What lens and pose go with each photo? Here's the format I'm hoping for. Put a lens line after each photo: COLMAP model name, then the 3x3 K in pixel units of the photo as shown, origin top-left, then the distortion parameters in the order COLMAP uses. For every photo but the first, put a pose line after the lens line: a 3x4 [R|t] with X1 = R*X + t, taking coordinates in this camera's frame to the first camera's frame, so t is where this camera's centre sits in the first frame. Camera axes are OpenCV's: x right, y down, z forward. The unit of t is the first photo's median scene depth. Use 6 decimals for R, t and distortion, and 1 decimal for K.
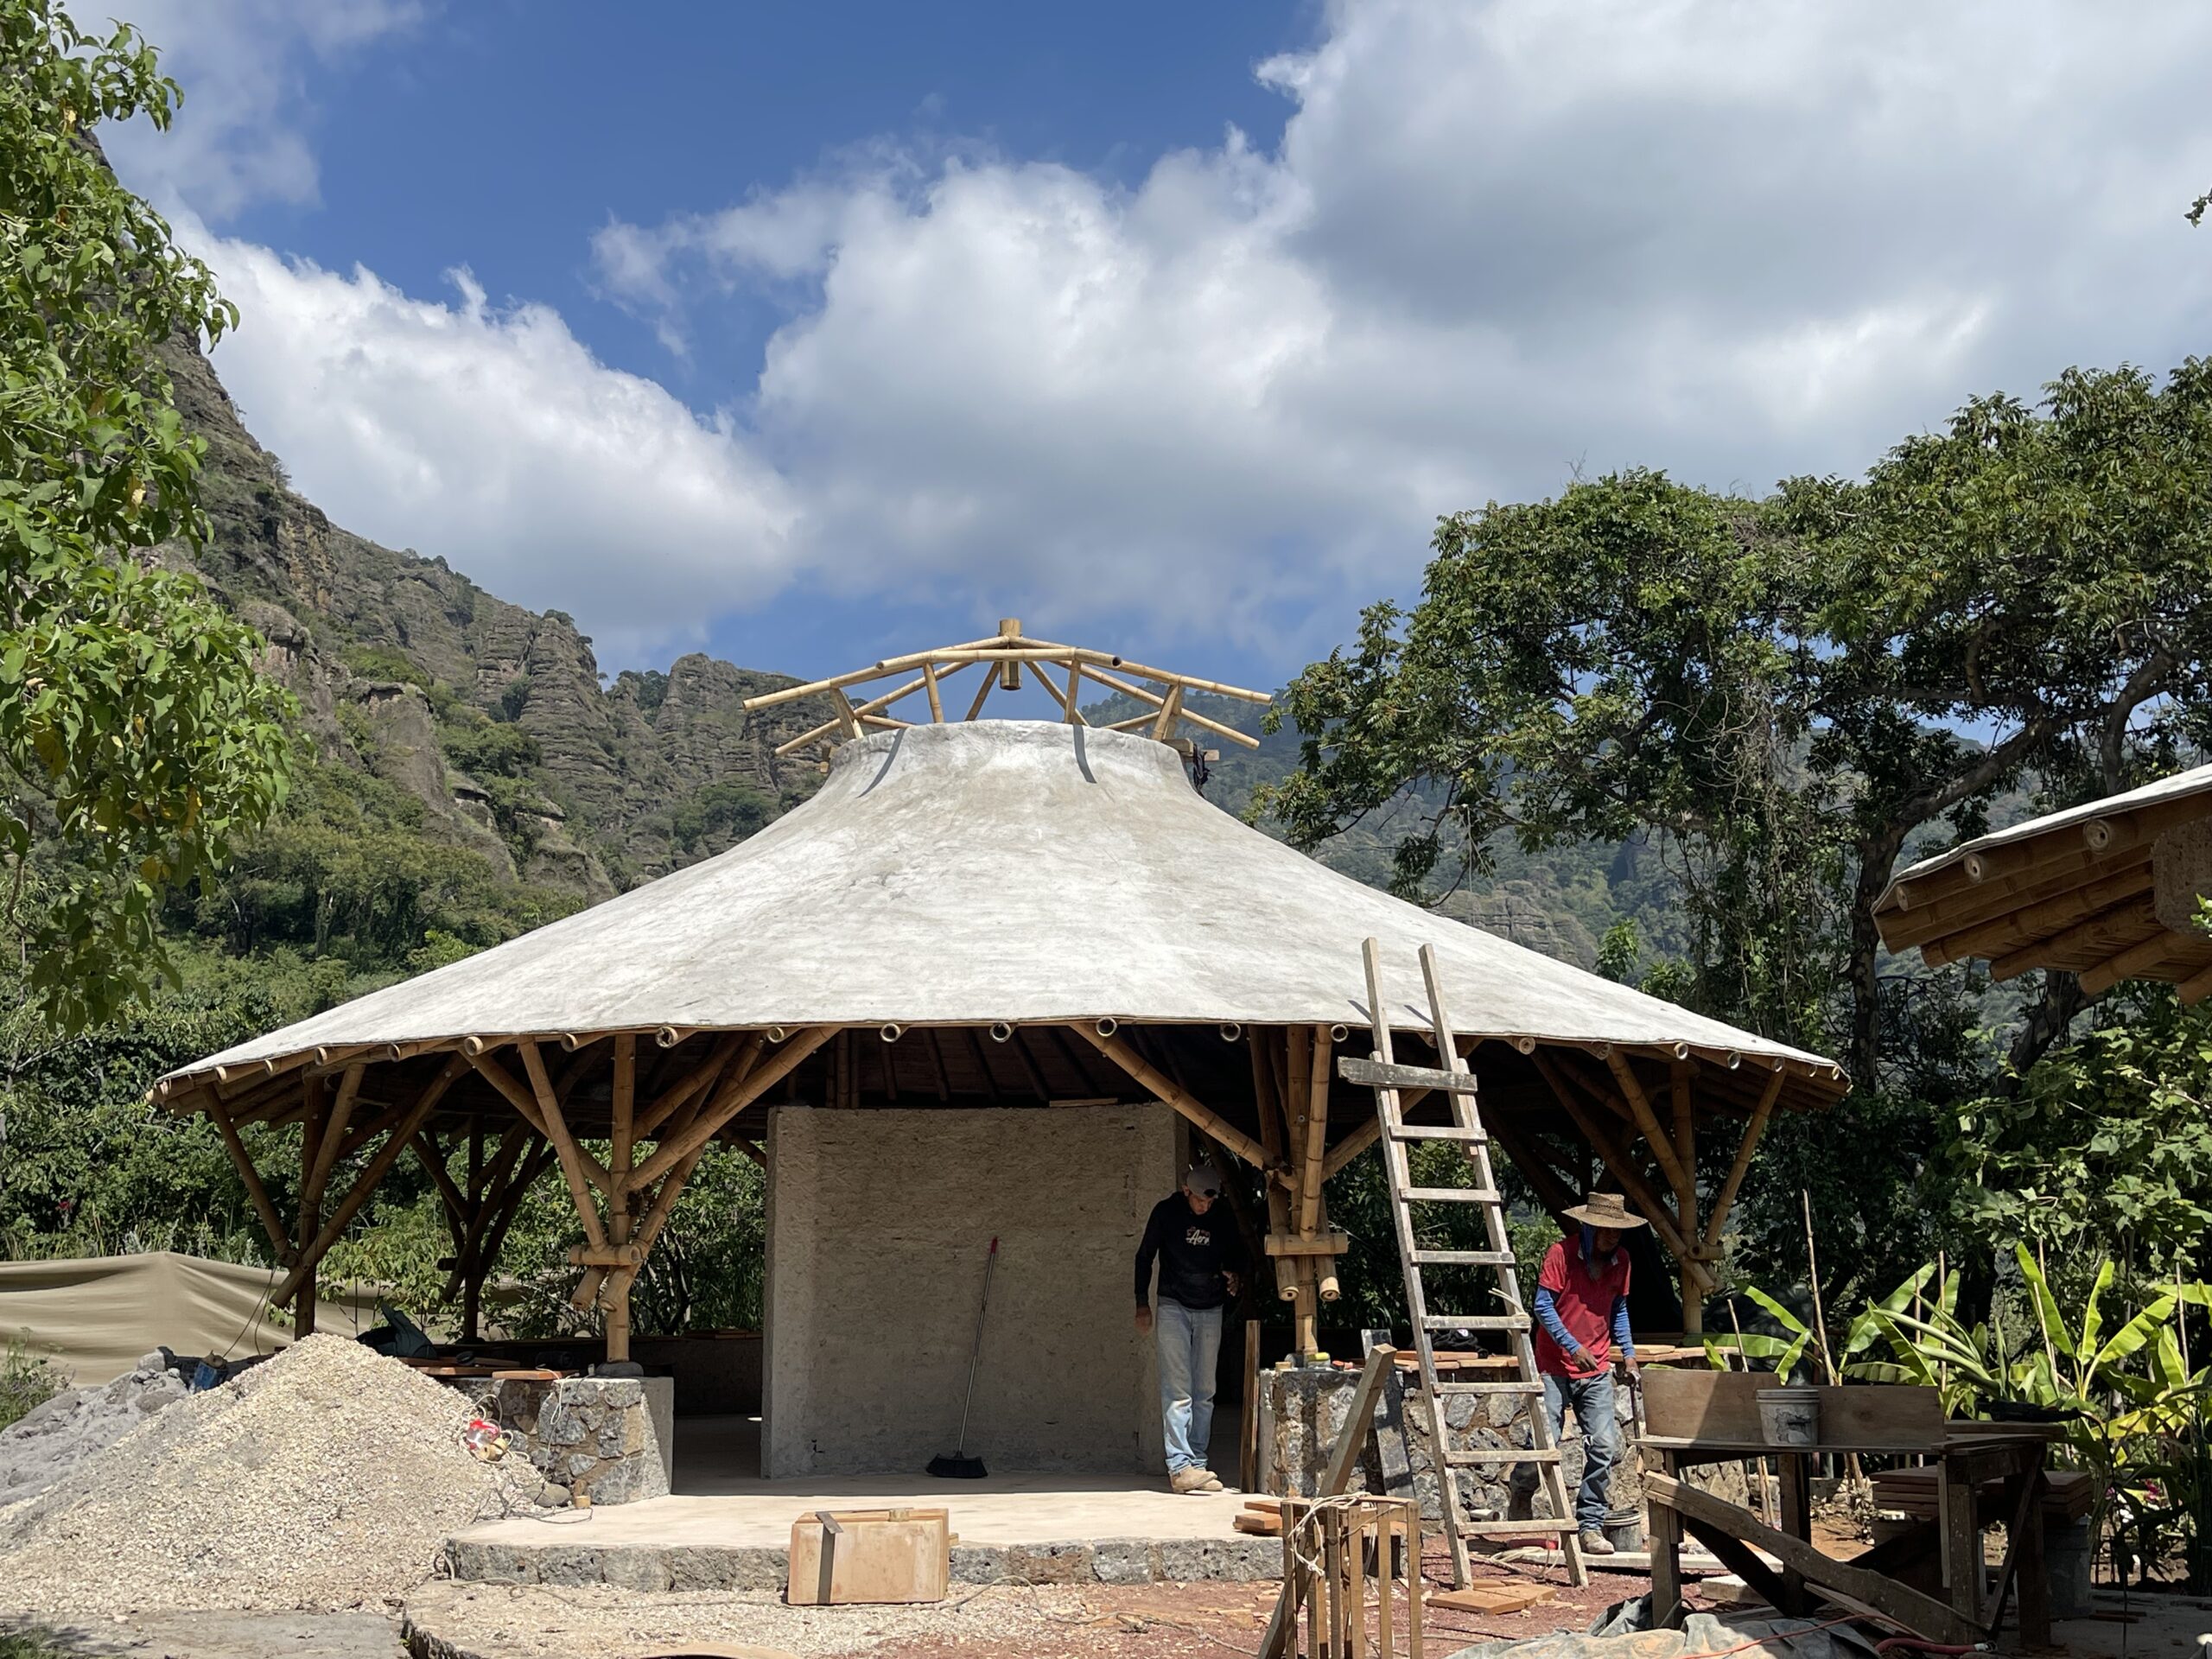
lens RADIAL K [[2341.5, 0, 1106.0], [0, 2341.5, 829.5], [0, 0, 1]] dist [-0.010616, -0.000815]
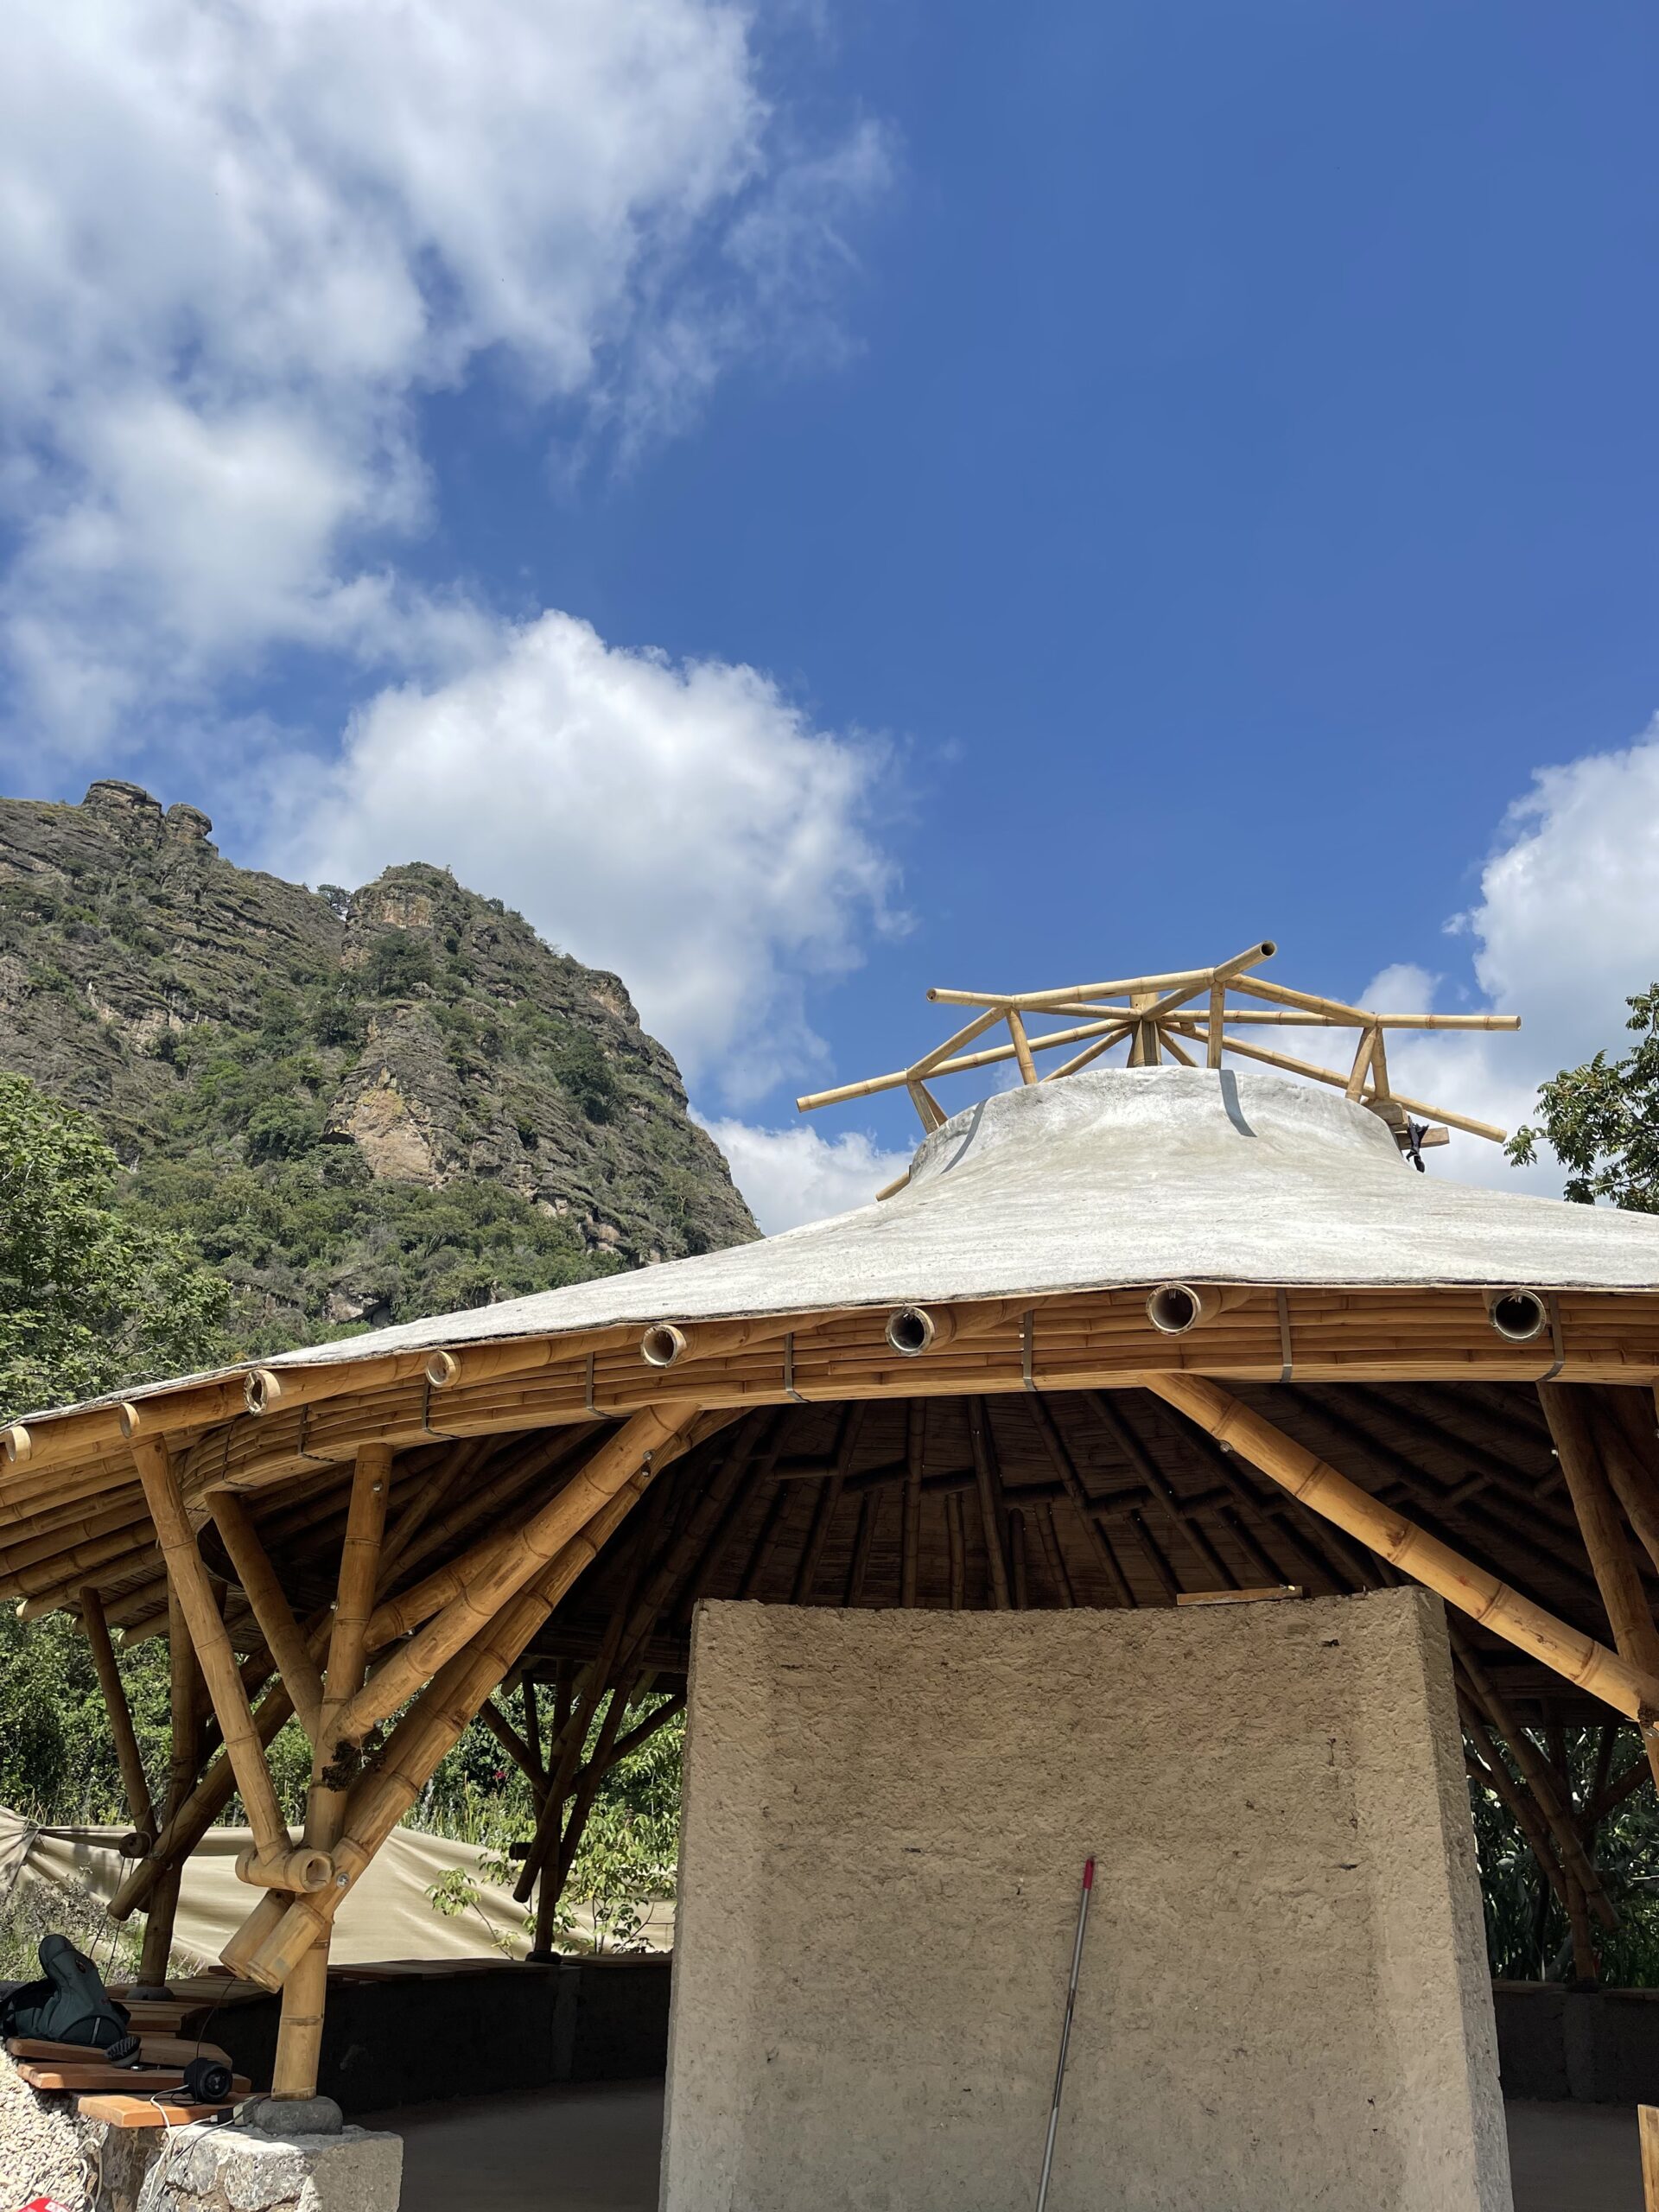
lens RADIAL K [[1669.8, 0, 798.4], [0, 1669.8, 1138.8], [0, 0, 1]] dist [0.088510, -0.124284]
pose [[0.945409, -0.092414, -0.312509, 0.025759], [0.023337, 0.975686, -0.217926, 0.096470], [0.325050, 0.198736, 0.924579, 0.586549]]
